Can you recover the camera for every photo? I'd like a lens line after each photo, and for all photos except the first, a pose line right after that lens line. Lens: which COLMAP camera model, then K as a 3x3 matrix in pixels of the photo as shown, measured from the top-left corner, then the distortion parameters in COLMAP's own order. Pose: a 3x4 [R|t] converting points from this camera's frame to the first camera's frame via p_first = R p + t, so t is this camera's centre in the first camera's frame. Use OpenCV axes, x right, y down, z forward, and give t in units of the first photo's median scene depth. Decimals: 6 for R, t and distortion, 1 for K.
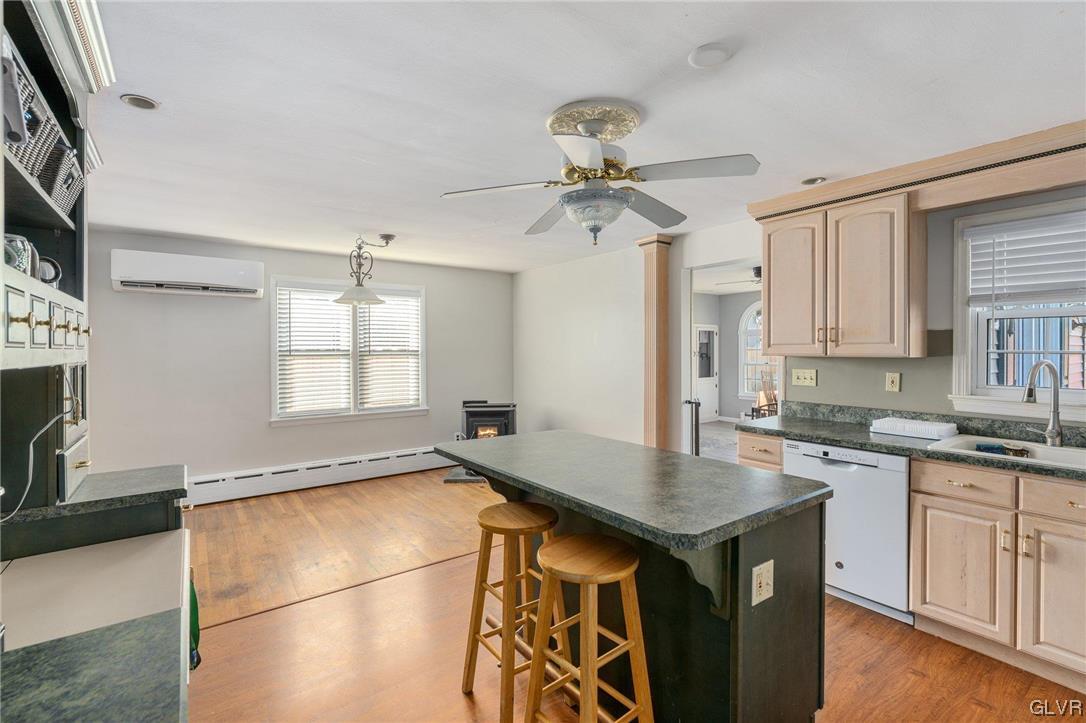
lens RADIAL K [[492.9, 0, 543.4], [0, 492.9, 356.0], [0, 0, 1]] dist [-0.007553, 0.002138]
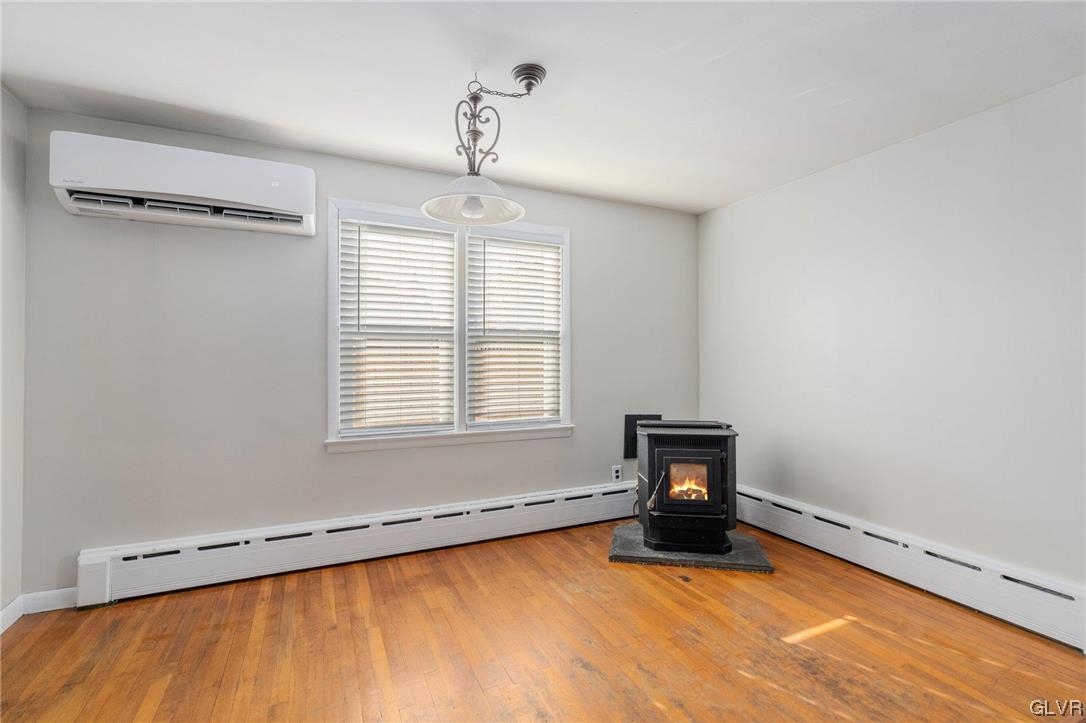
lens RADIAL K [[492.9, 0, 541.1], [0, 492.9, 360.5], [0, 0, 1]] dist [-0.007553, 0.002138]
pose [[0.980890, 0.004244, -0.194518, -0.179333], [-0.006571, 0.999914, -0.011321, 0.037196], [0.194453, 0.012383, 0.980834, 0.453170]]
